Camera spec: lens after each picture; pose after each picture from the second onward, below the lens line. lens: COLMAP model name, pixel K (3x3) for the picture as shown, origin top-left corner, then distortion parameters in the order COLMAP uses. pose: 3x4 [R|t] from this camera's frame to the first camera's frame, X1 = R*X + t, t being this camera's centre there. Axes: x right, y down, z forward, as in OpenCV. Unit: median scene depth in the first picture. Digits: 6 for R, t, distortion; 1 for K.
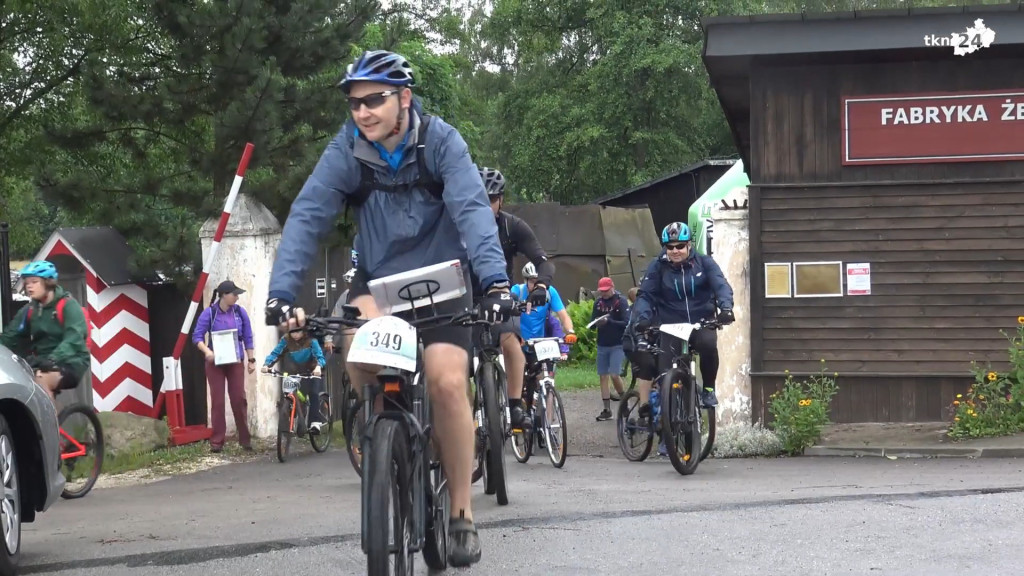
lens RADIAL K [[1459.8, 0, 512.0], [0, 1459.8, 288.0], [0, 0, 1]] dist [0.000180, 0.007815]
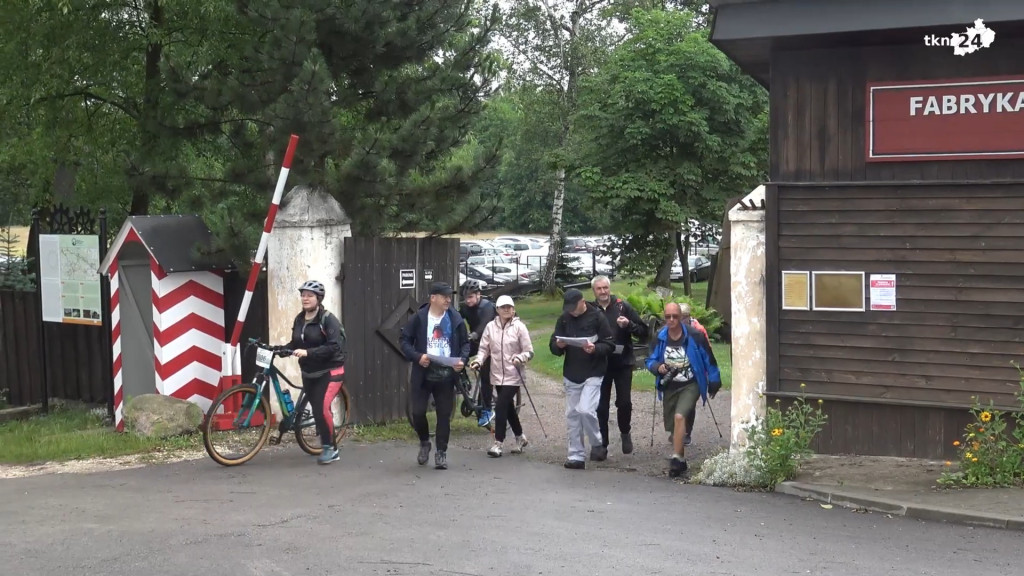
lens RADIAL K [[1388.6, 0, 477.6], [0, 1388.6, 288.6], [0, 0, 1]] dist [0.004874, -0.039209]
pose [[0.956262, 0.033069, -0.290636, 0.245121], [-0.028237, 0.999385, 0.020806, -0.018679], [0.291145, -0.011689, 0.956607, 0.132879]]
